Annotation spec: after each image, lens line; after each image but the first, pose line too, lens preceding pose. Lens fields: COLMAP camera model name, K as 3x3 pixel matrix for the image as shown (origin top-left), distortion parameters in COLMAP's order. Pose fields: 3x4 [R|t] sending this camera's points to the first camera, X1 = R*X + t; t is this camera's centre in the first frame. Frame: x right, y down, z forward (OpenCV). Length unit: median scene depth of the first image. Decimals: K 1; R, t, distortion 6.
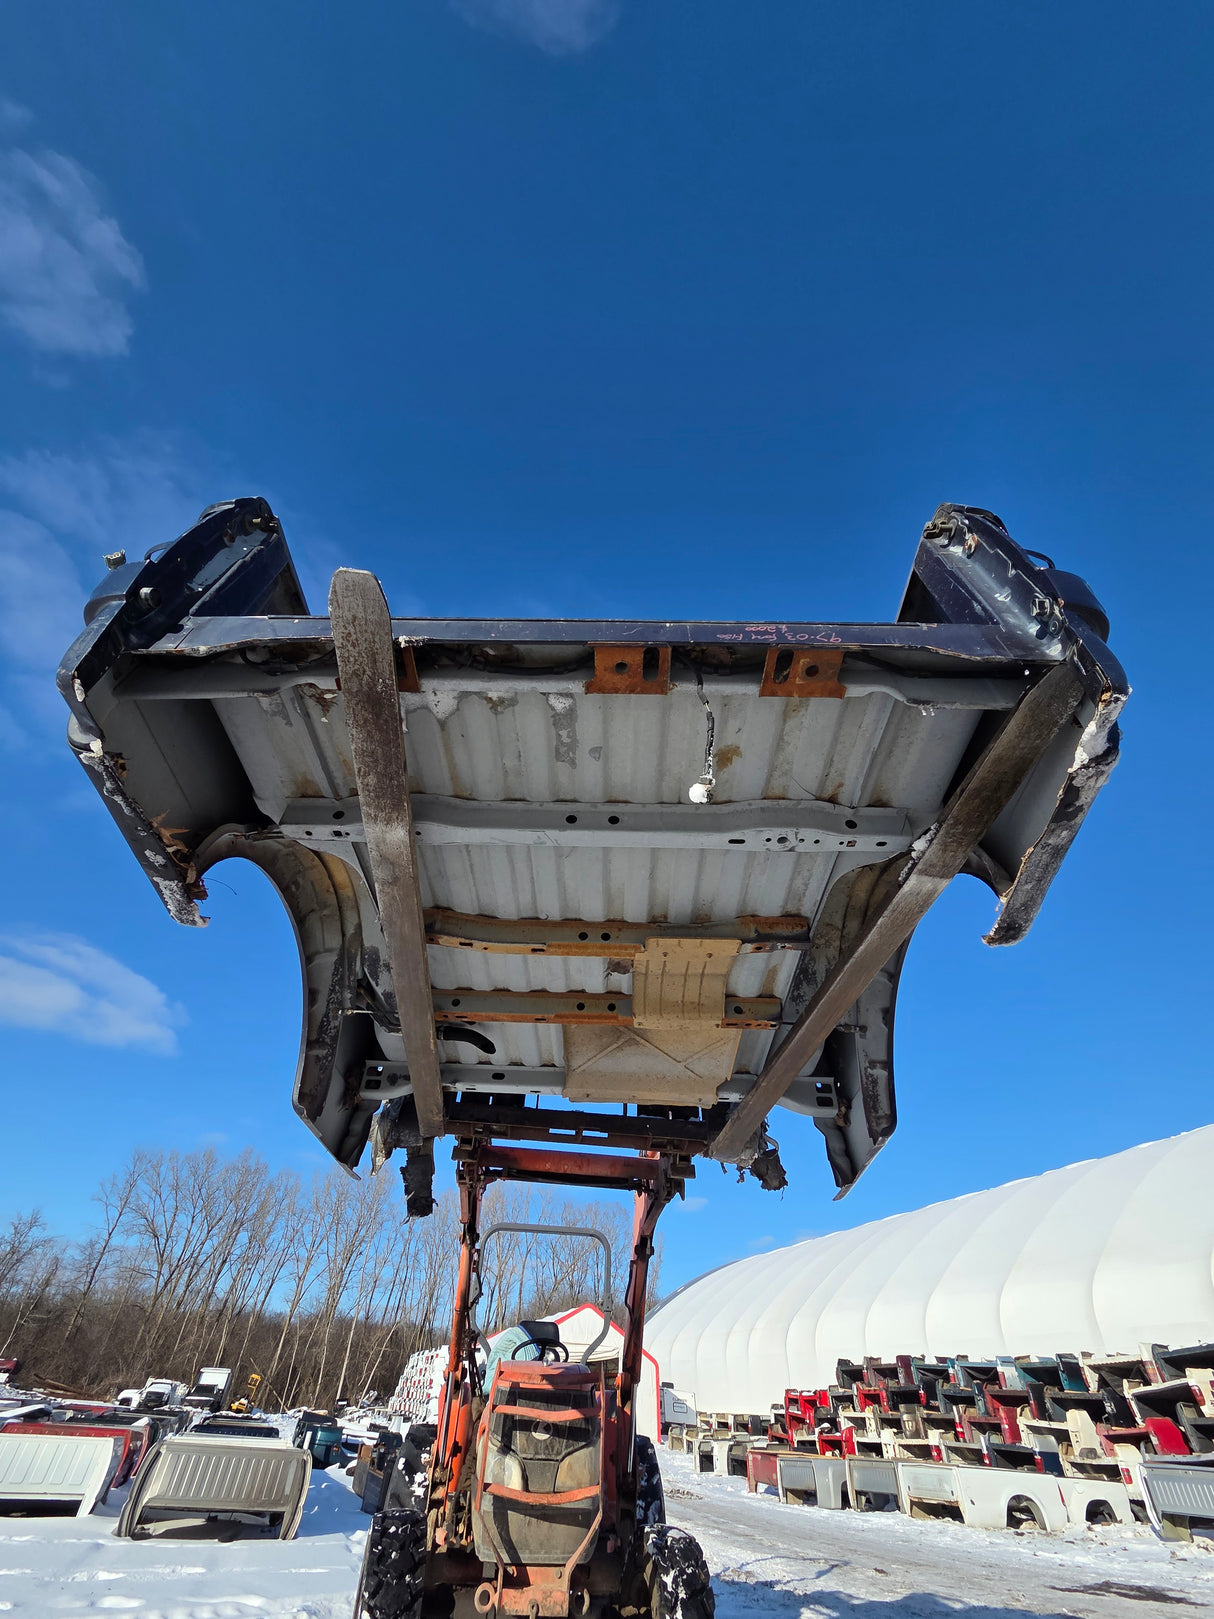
lens RADIAL K [[663.4, 0, 595.7], [0, 663.4, 796.7], [0, 0, 1]] dist [-0.008009, -0.000244]
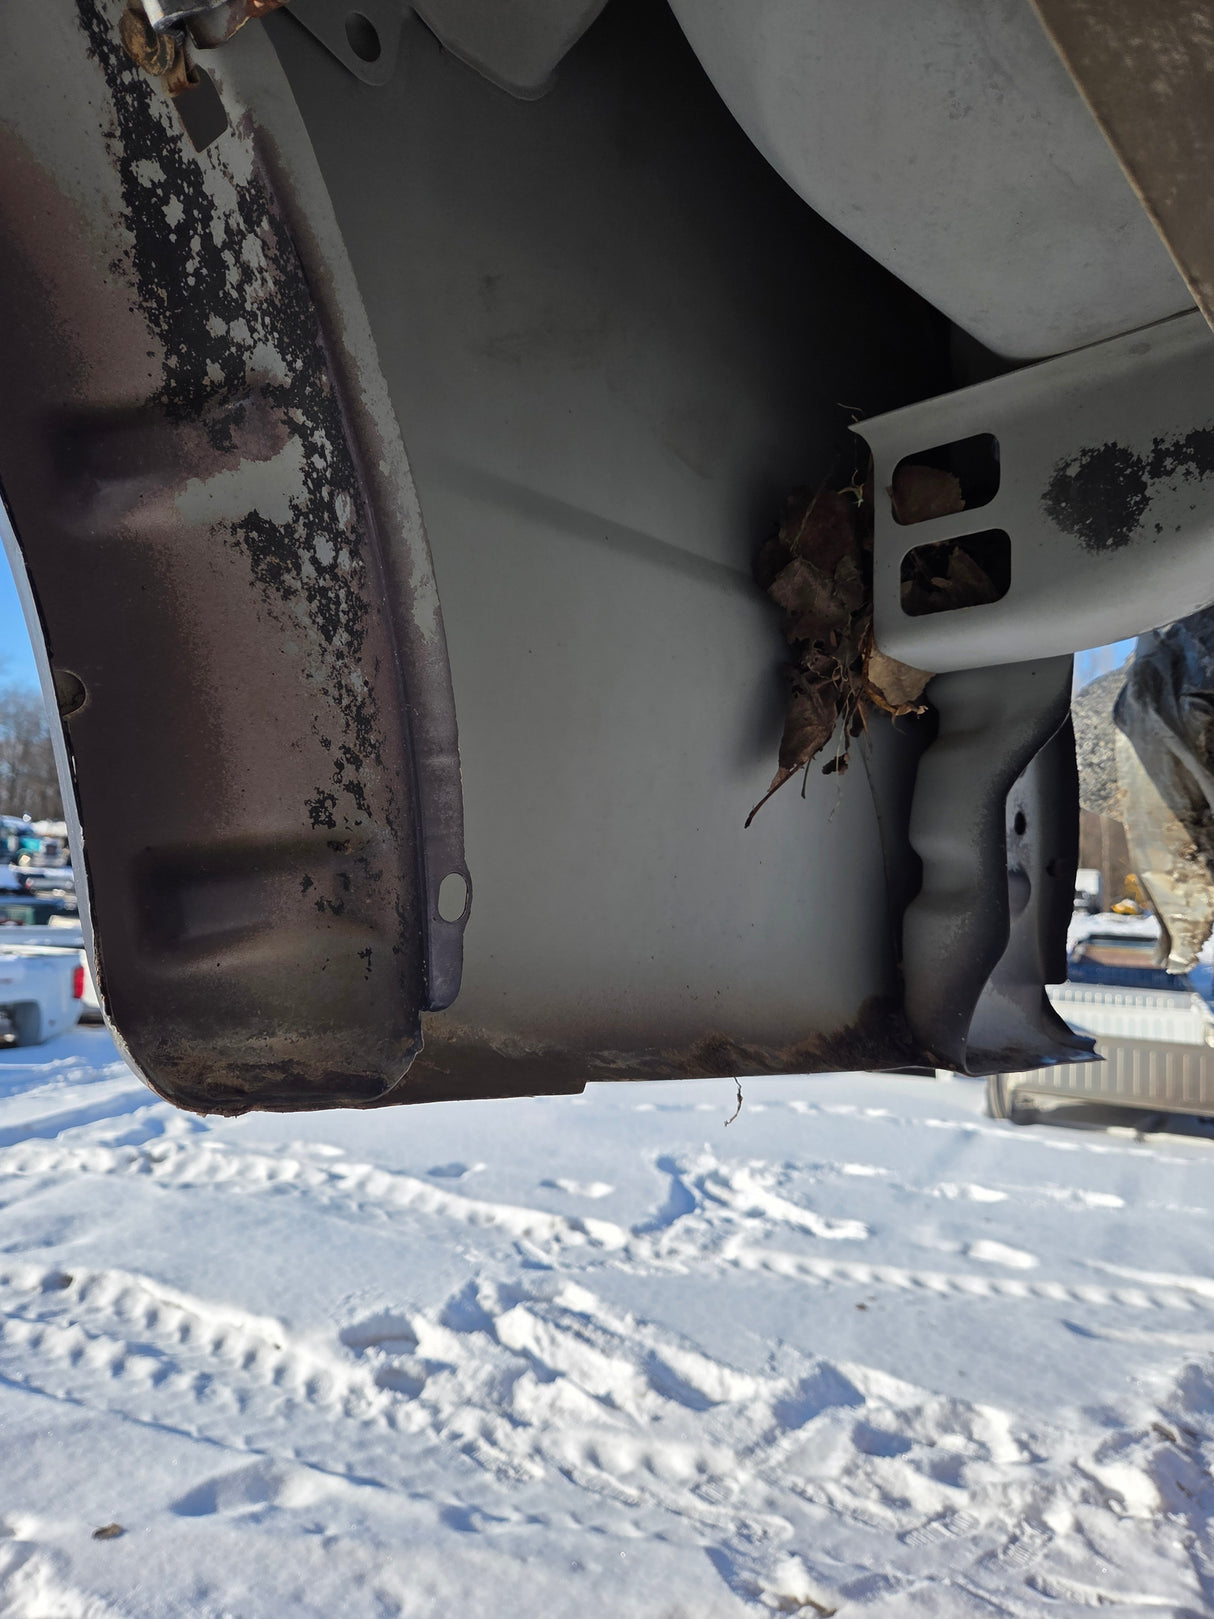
lens RADIAL K [[1091.1, 0, 618.2], [0, 1091.1, 792.1], [0, 0, 1]] dist [0.058264, -0.046633]
pose [[0.684279, -0.074311, -0.725424, -0.124281], [0.510818, 0.758786, 0.404116, 0.187062], [0.520411, -0.647087, 0.557181, 0.441201]]
